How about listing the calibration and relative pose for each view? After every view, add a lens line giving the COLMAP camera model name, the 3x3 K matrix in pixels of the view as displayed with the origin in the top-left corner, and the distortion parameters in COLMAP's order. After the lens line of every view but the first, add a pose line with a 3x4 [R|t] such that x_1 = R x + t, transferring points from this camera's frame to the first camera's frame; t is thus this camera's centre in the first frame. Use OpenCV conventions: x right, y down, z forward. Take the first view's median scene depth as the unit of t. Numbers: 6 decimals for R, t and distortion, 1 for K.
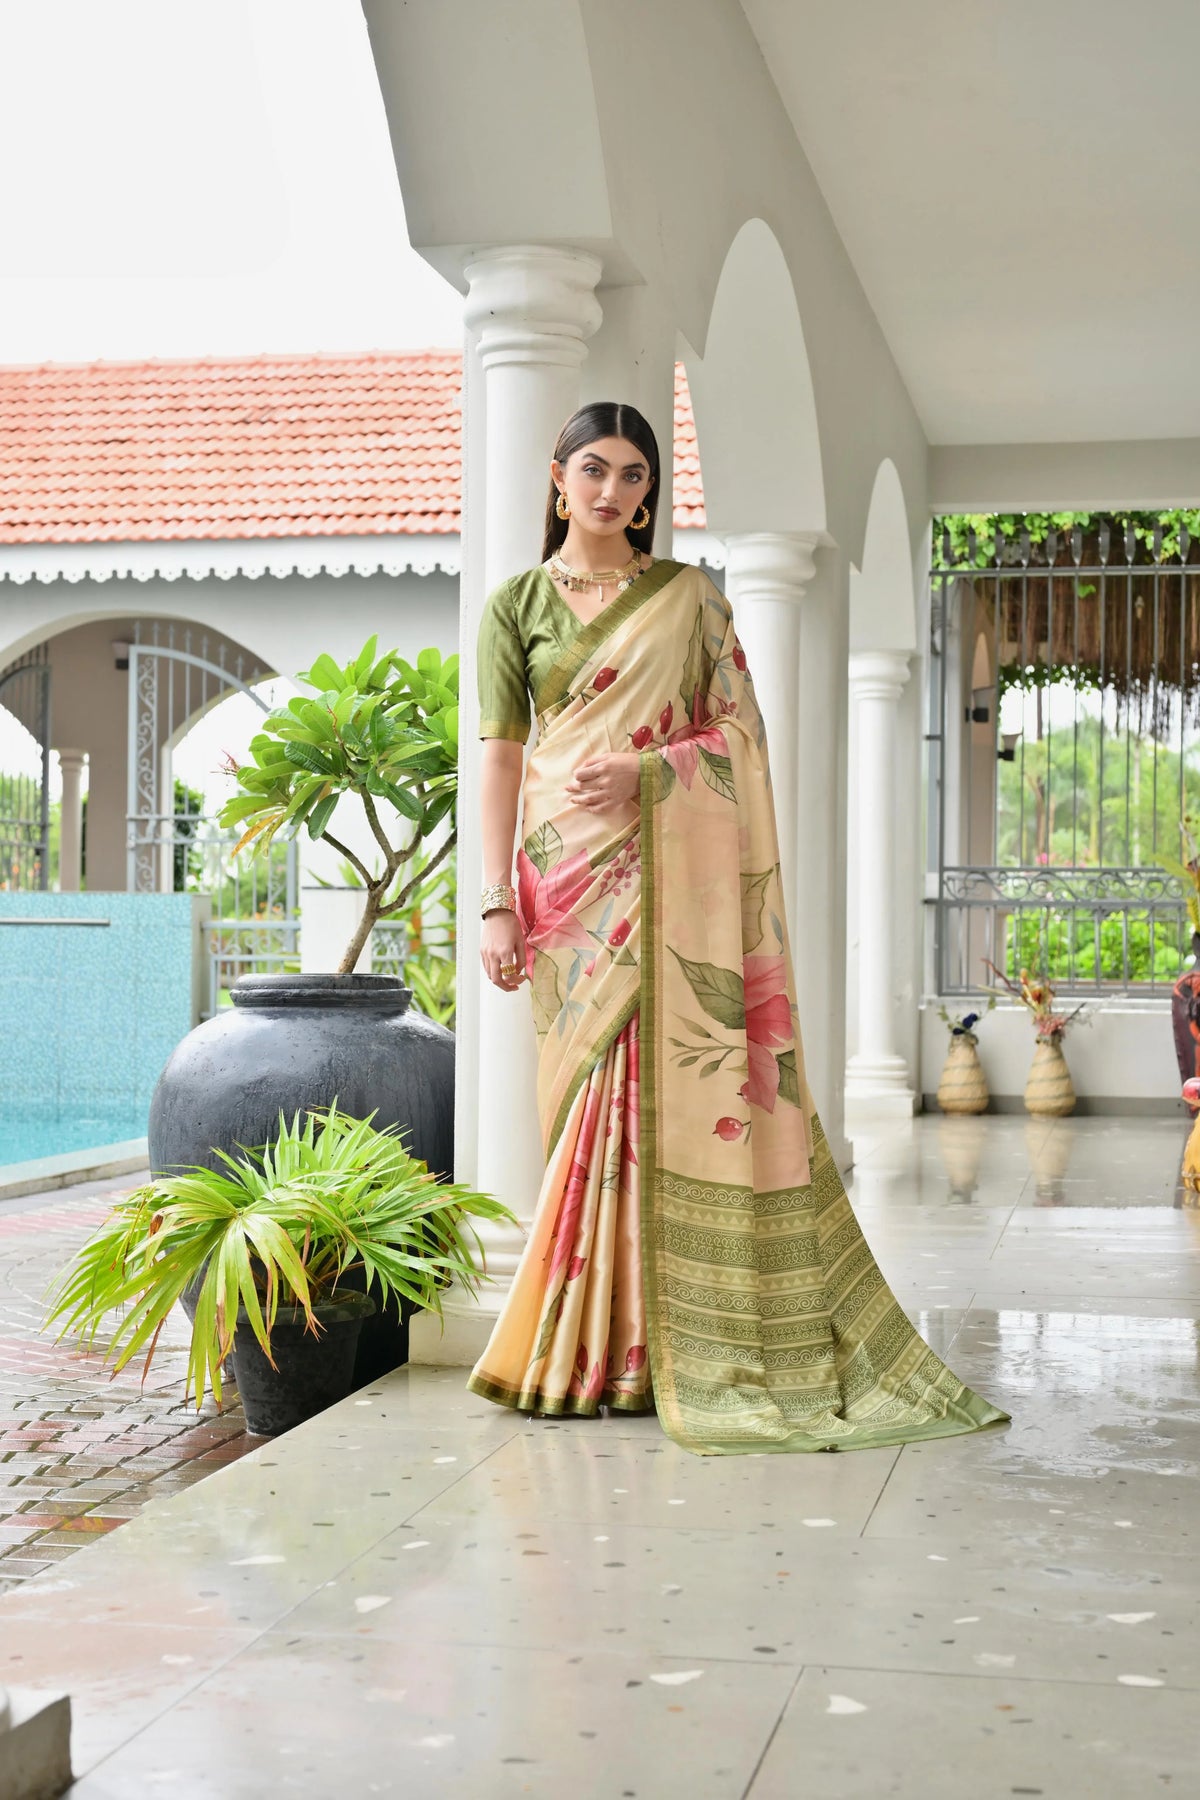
lens RADIAL K [[2606.3, 0, 596.5], [0, 2606.3, 886.0], [0, 0, 1]] dist [-0.000837, 0.000000]
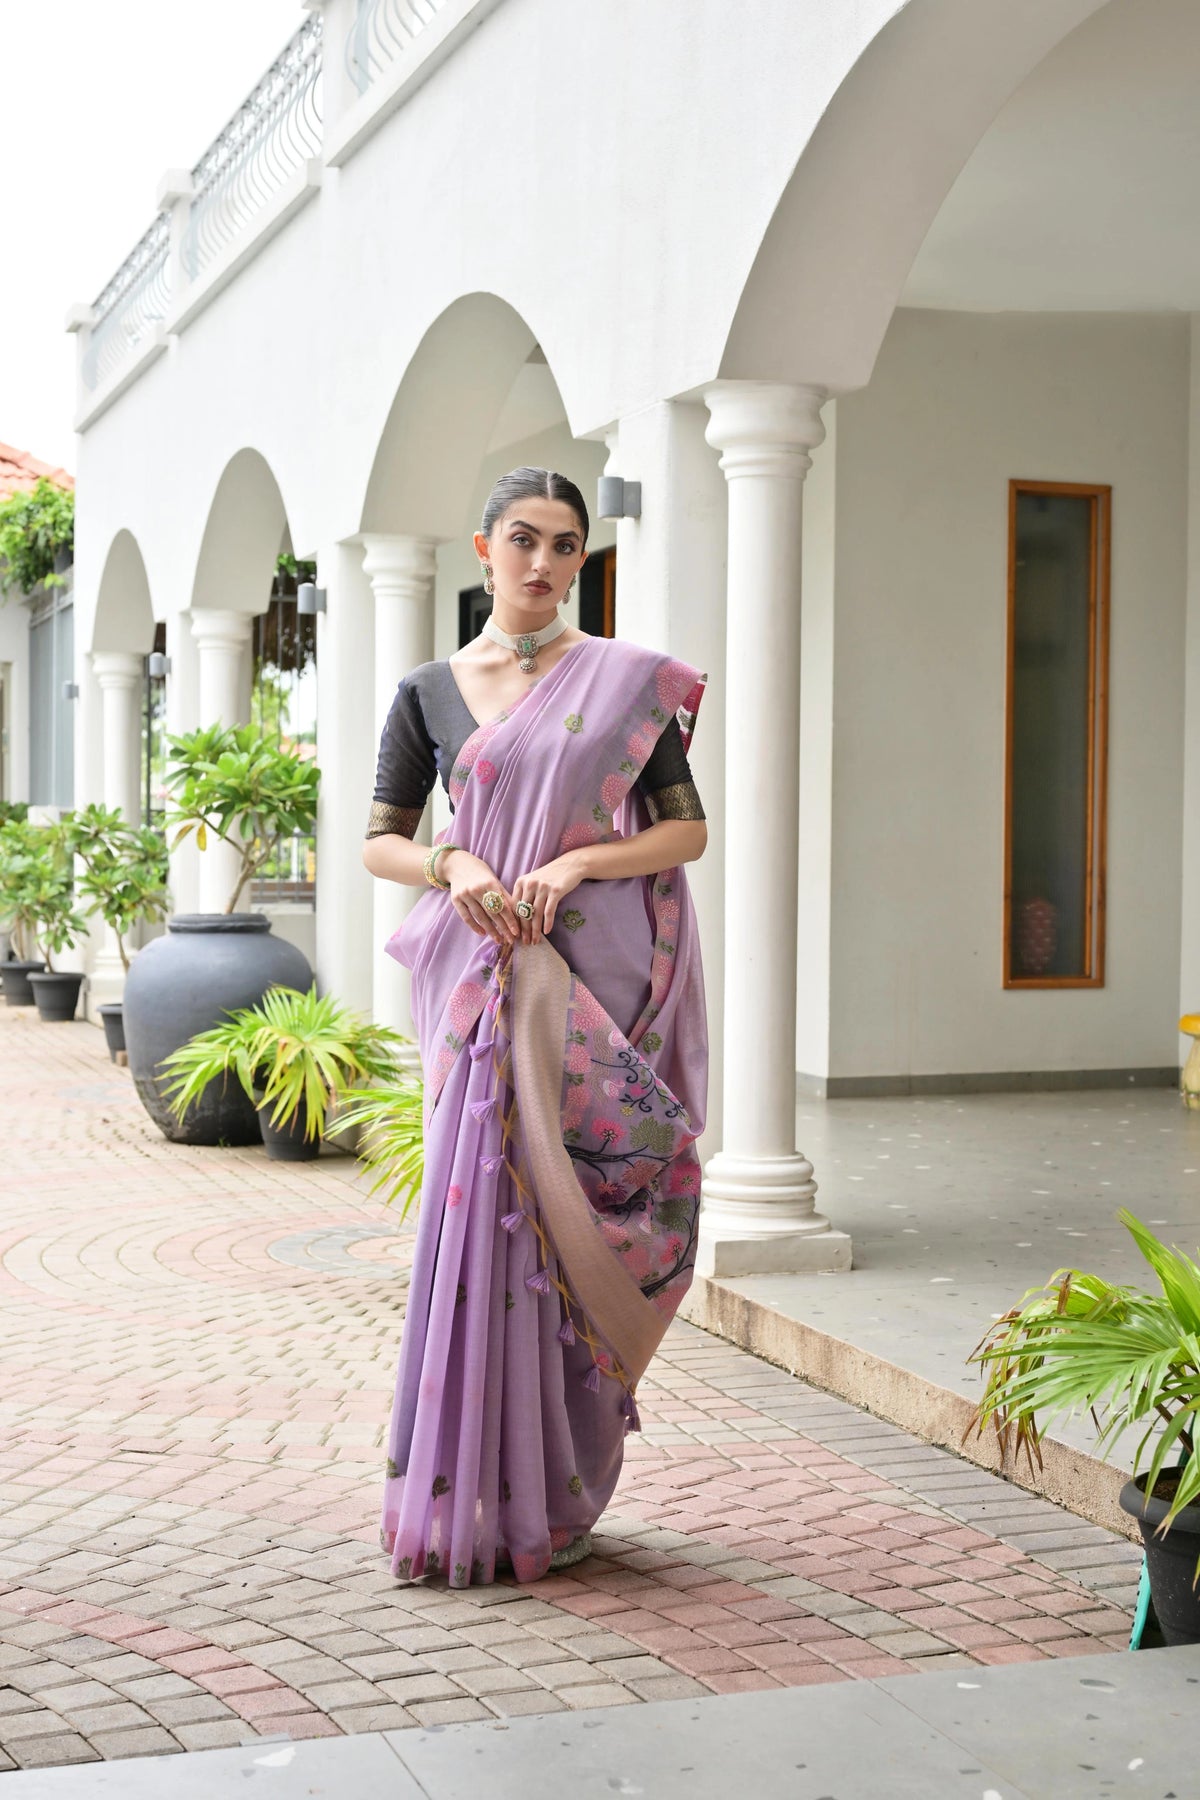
lens RADIAL K [[2606.3, 0, 601.7], [0, 2606.3, 908.9], [0, 0, 1]] dist [-0.000837, 0.000000]
pose [[0.863917, -0.016792, 0.503354, -0.332915], [-0.010577, 0.998619, 0.051468, -0.027095], [-0.503523, -0.049788, 0.862546, -0.280432]]
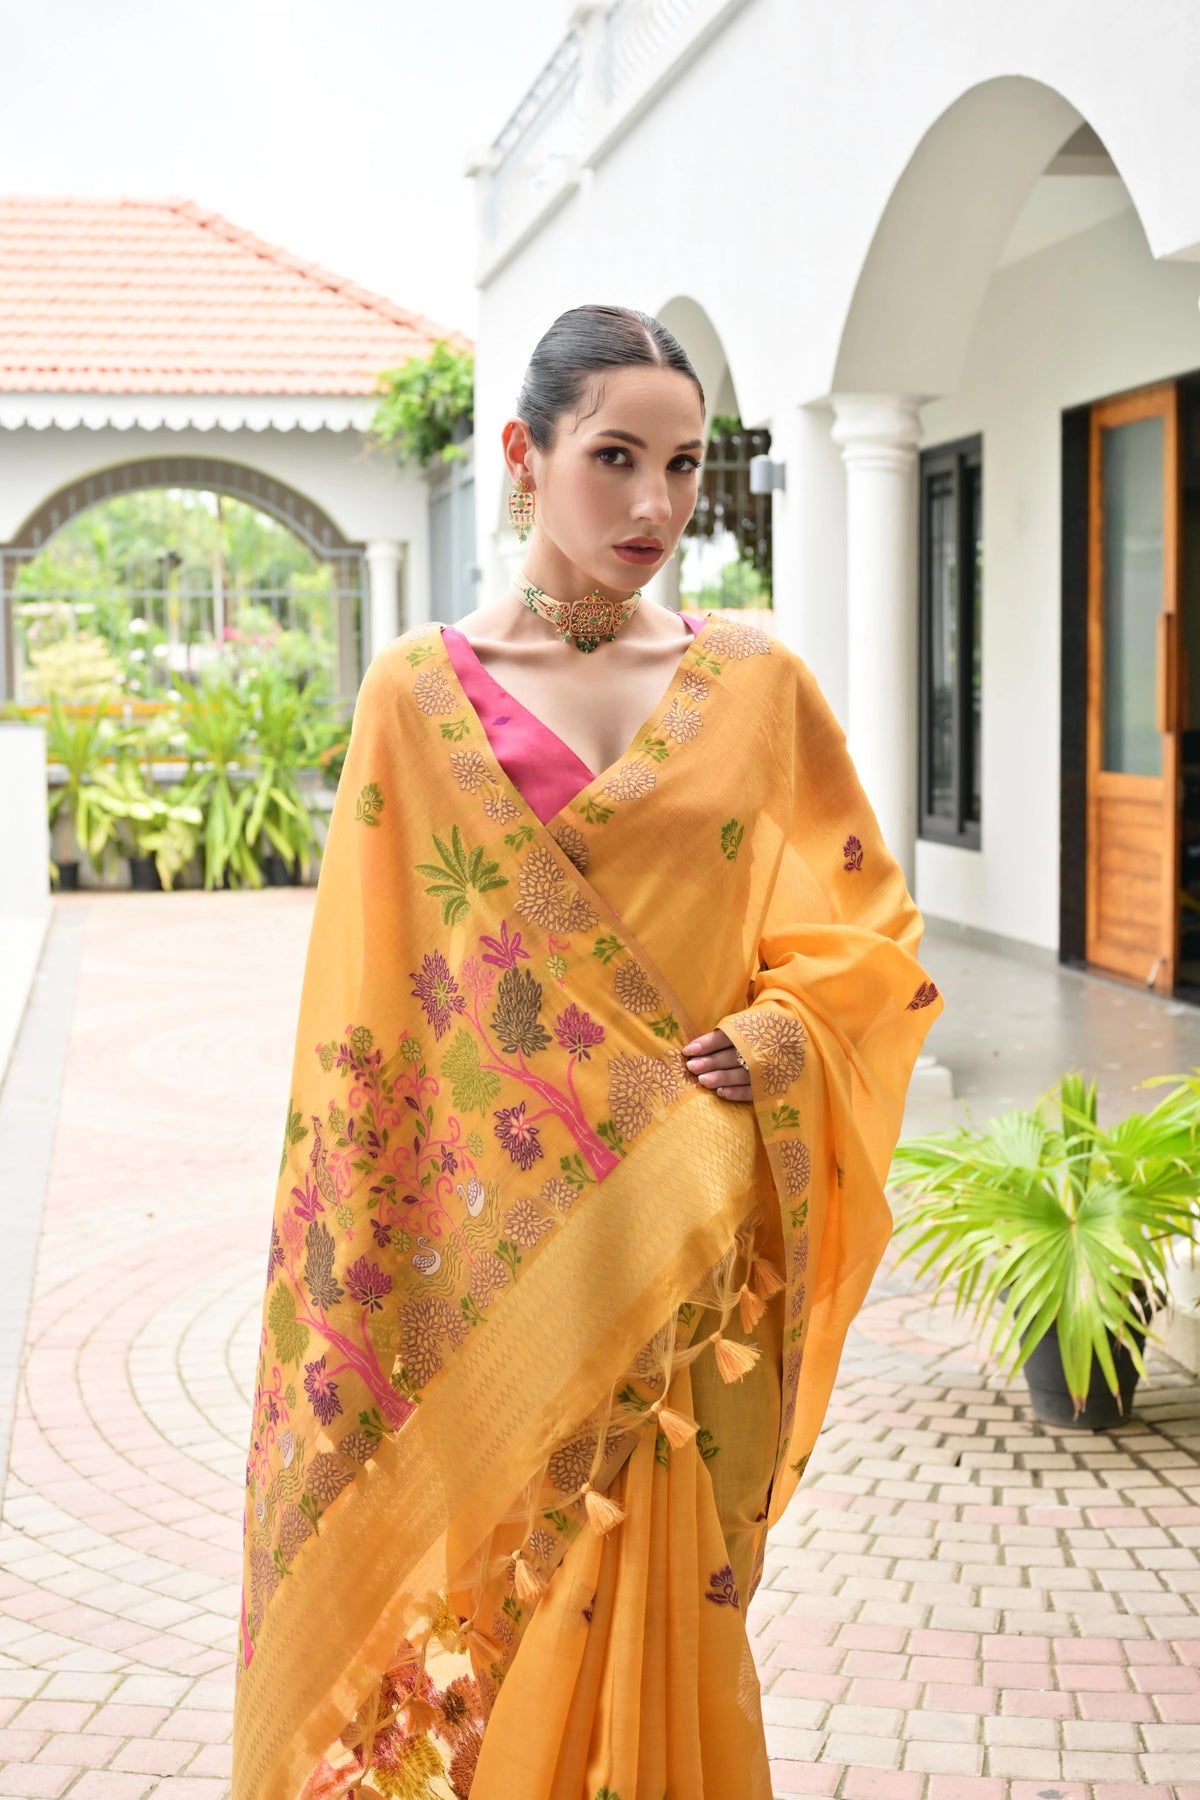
lens RADIAL K [[2606.3, 0, 595.7], [0, 2606.3, 894.7], [0, 0, 1]] dist [-0.000837, 0.000000]
pose [[0.929544, -0.046863, 0.365720, -0.296216], [0.010178, 0.994773, 0.101602, -0.040769], [-0.368570, -0.090721, 0.925163, -0.155562]]
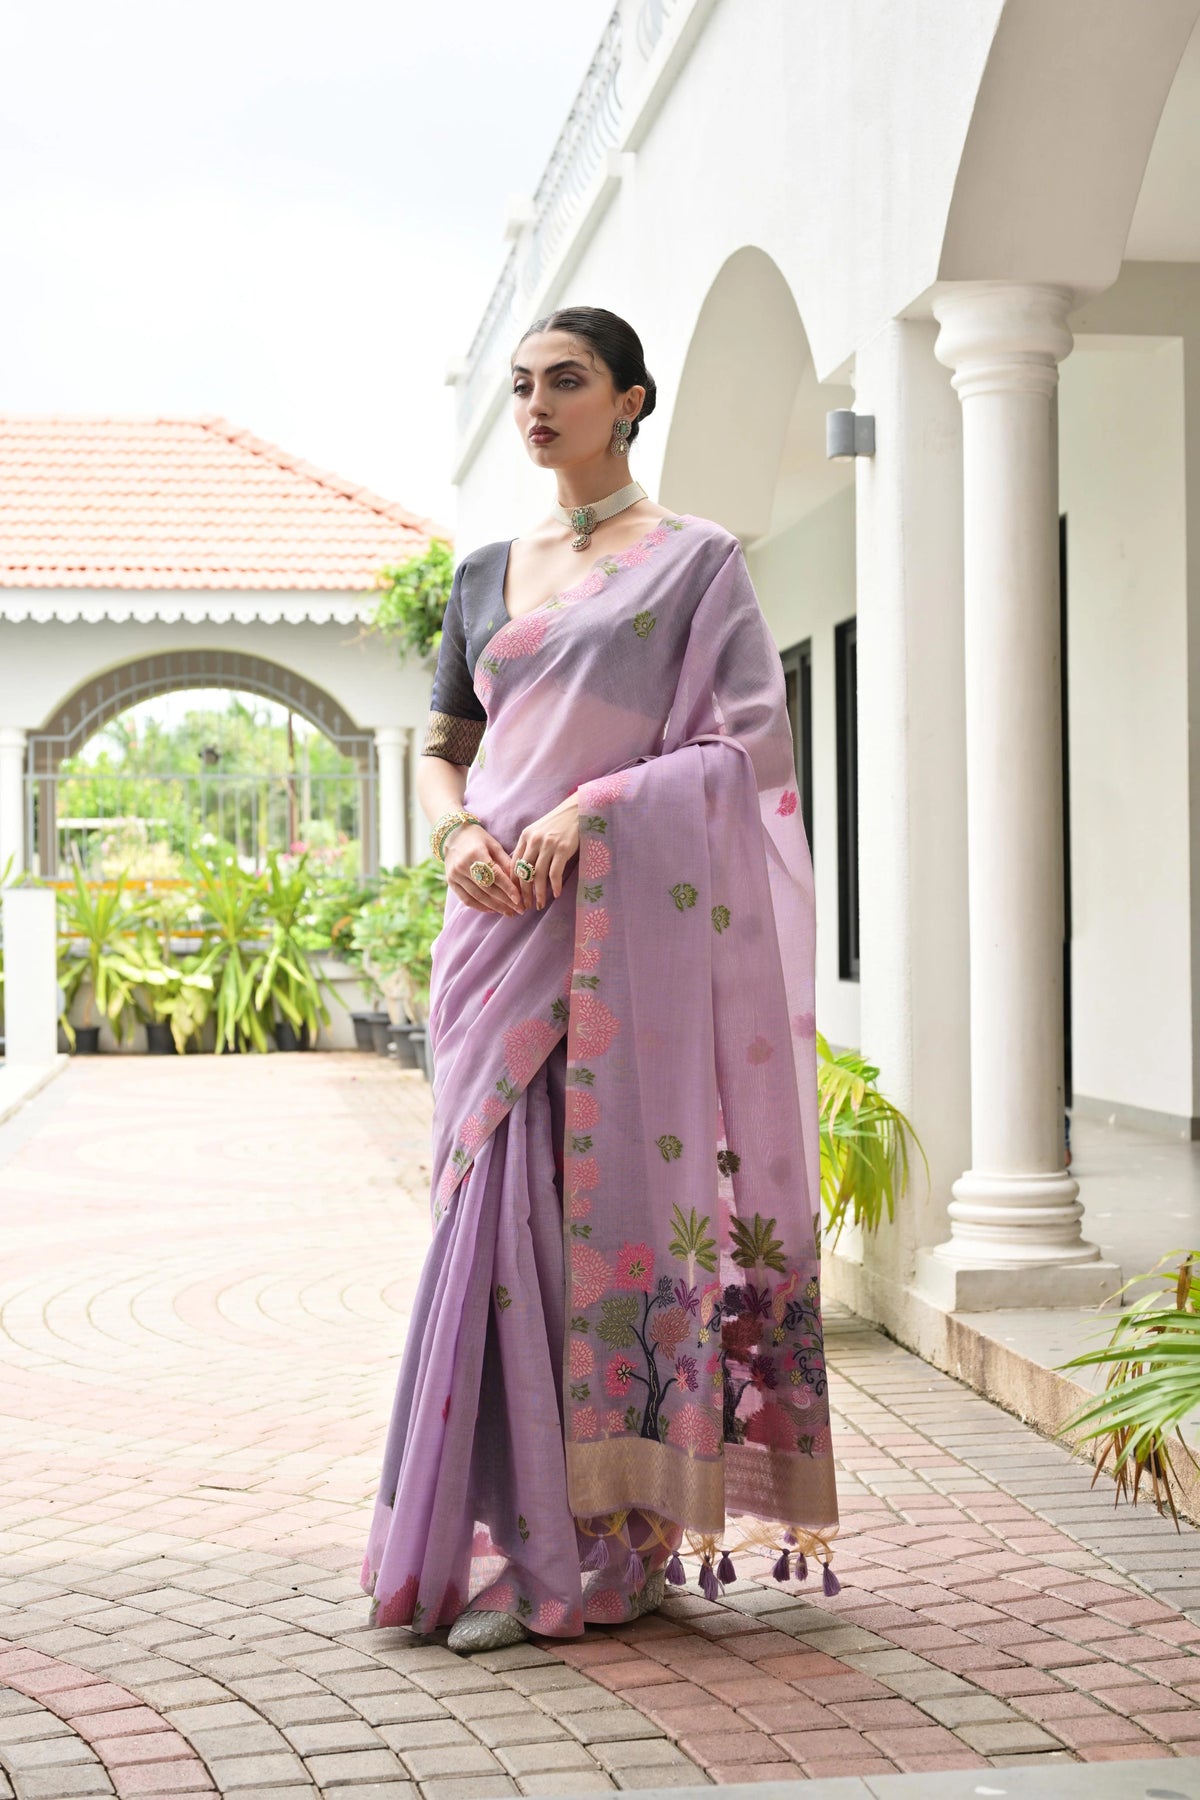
lens RADIAL K [[2606.3, 0, 605.8], [0, 2606.3, 902.7], [0, 0, 1]] dist [-0.000837, 0.000000]
pose [[0.941862, -0.016327, 0.335602, -0.266516], [0.012253, 0.999823, 0.014255, -0.007009], [-0.335775, -0.009314, 0.941896, -0.252357]]
